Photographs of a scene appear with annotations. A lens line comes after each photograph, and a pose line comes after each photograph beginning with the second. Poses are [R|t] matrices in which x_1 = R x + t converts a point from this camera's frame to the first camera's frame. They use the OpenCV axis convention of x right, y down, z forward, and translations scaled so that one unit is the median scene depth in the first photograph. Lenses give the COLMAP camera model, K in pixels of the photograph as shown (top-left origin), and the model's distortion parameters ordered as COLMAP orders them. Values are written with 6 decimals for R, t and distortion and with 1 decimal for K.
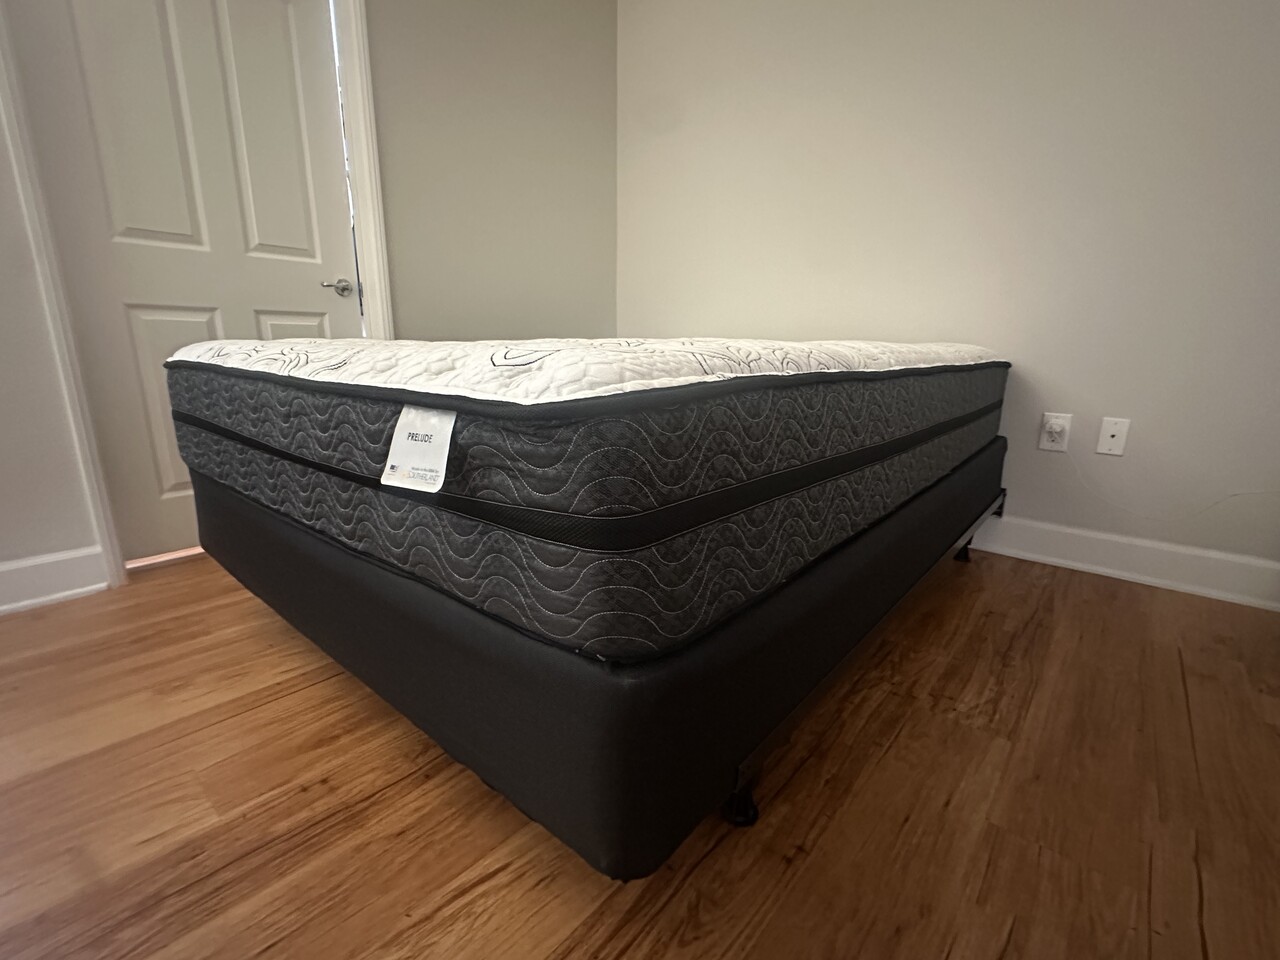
lens RADIAL K [[575.9, 0, 635.9], [0, 575.9, 479.5], [0, 0, 1]] dist [-0.001819, -0.000672]
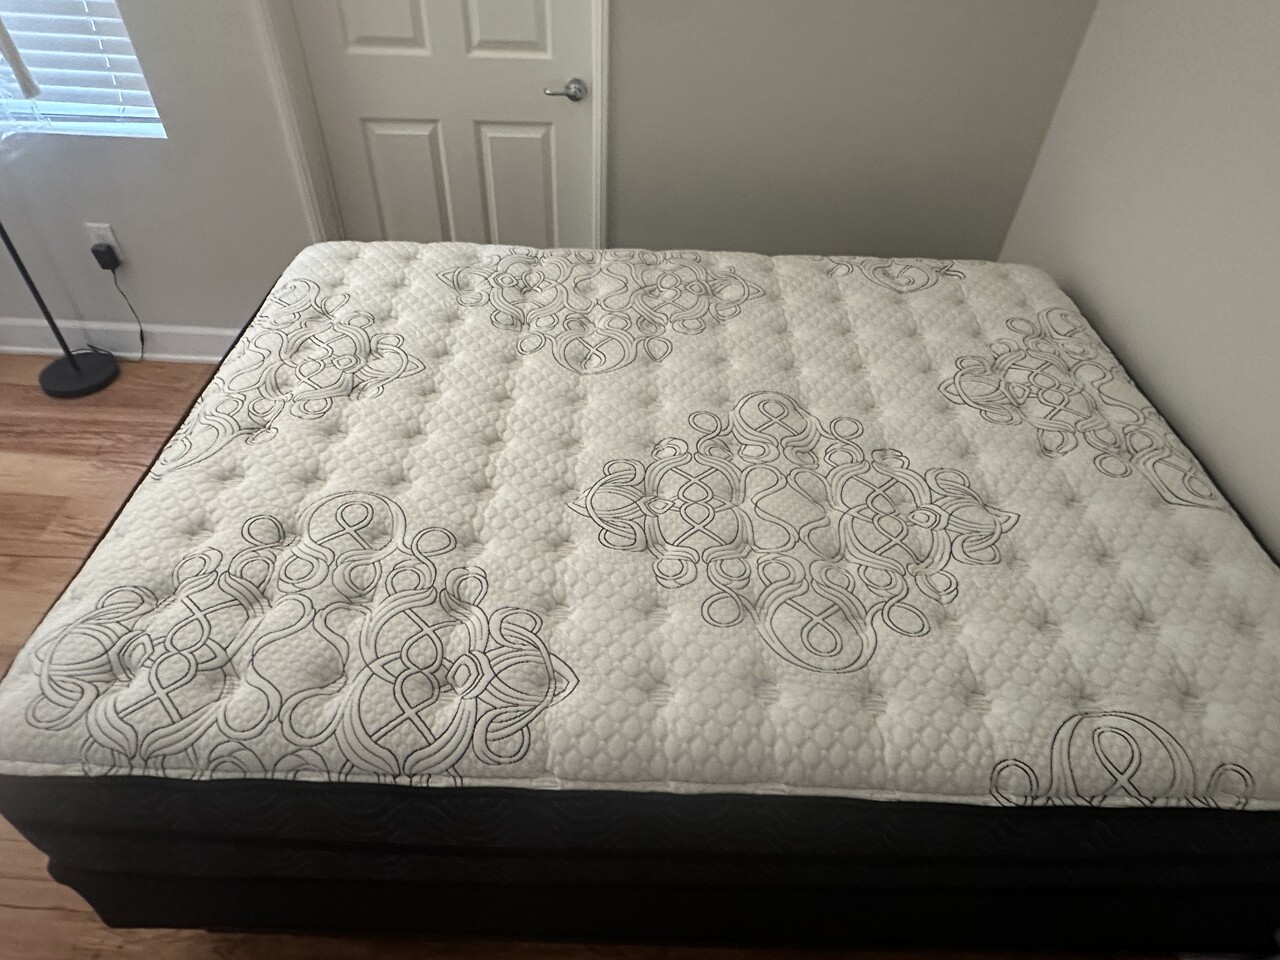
lens RADIAL K [[773.8, 0, 636.1], [0, 773.8, 490.1], [0, 0, 1]] dist [-0.009312, 0.003981]
pose [[0.641816, 0.539430, -0.545057, 0.893533], [-0.199419, 0.803716, 0.560599, -1.101076], [0.740475, -0.251107, 0.623411, 0.601316]]
